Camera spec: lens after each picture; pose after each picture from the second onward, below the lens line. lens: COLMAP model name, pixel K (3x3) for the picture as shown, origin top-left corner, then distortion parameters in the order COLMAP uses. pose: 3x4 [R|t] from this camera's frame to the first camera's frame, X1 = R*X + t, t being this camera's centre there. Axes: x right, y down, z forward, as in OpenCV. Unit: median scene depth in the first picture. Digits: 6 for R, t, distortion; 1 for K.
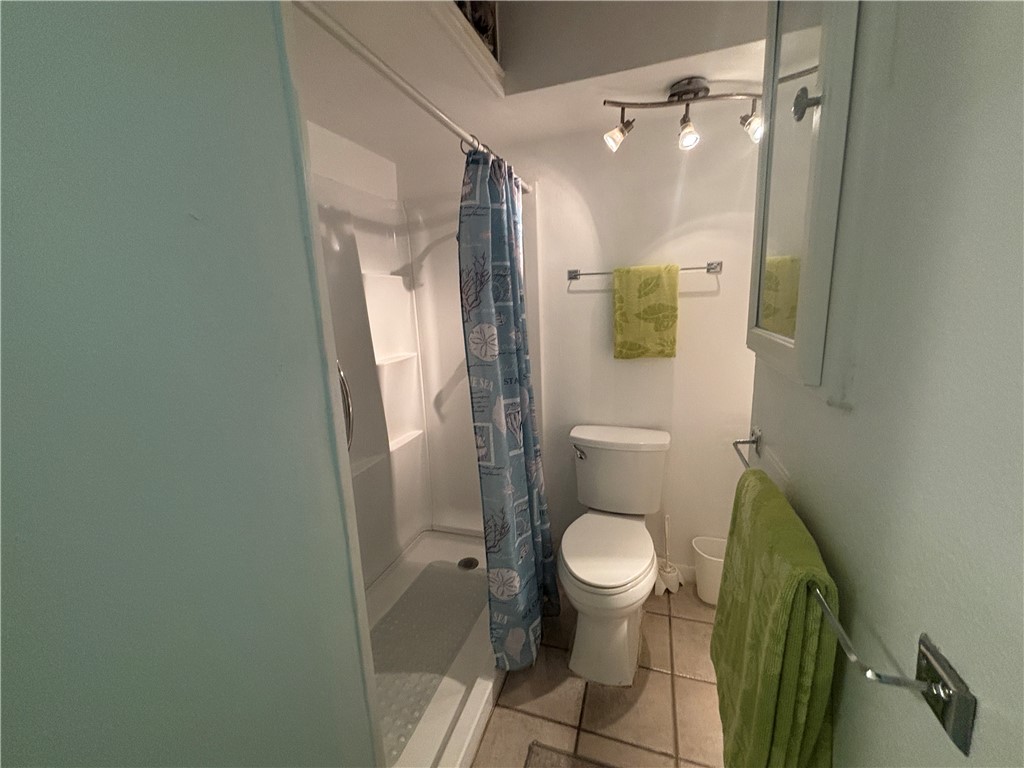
lens RADIAL K [[413.3, 0, 512.0], [0, 413.3, 384.0], [0, 0, 1]] dist [-0.011079, 0.000165]
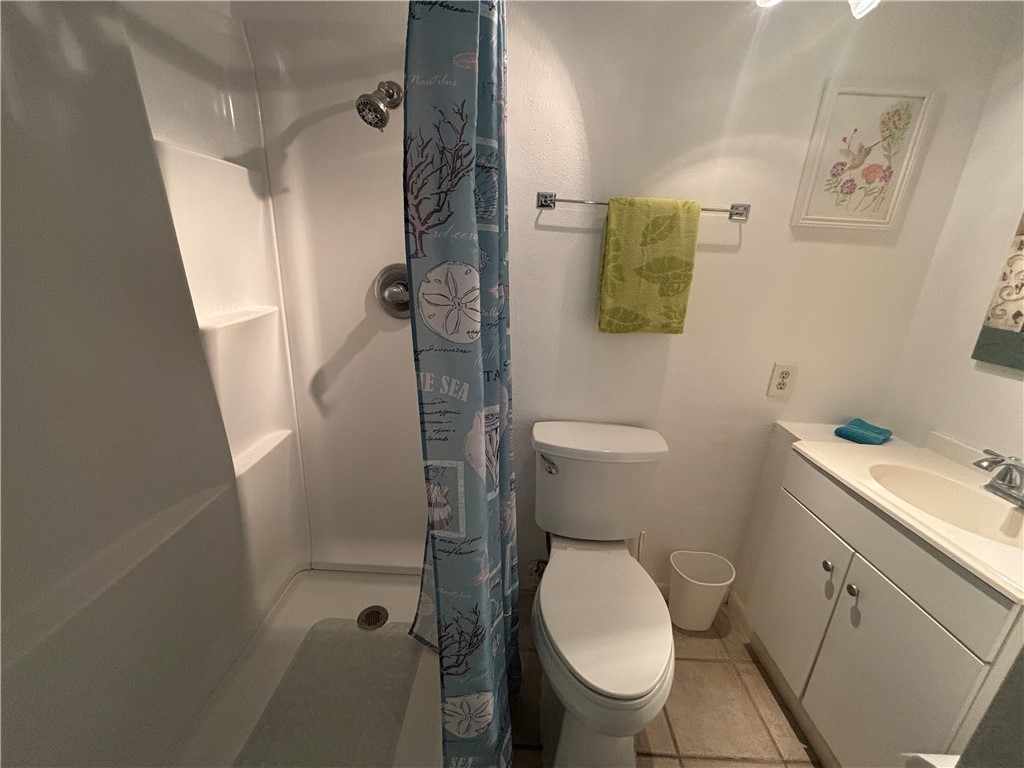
lens RADIAL K [[413.3, 0, 512.0], [0, 413.3, 384.0], [0, 0, 1]] dist [-0.011079, 0.000165]
pose [[0.950734, -0.007980, 0.309904, -0.123347], [-0.026403, 0.993952, 0.106594, -0.048502], [-0.308880, -0.109525, 0.944774, 0.411374]]
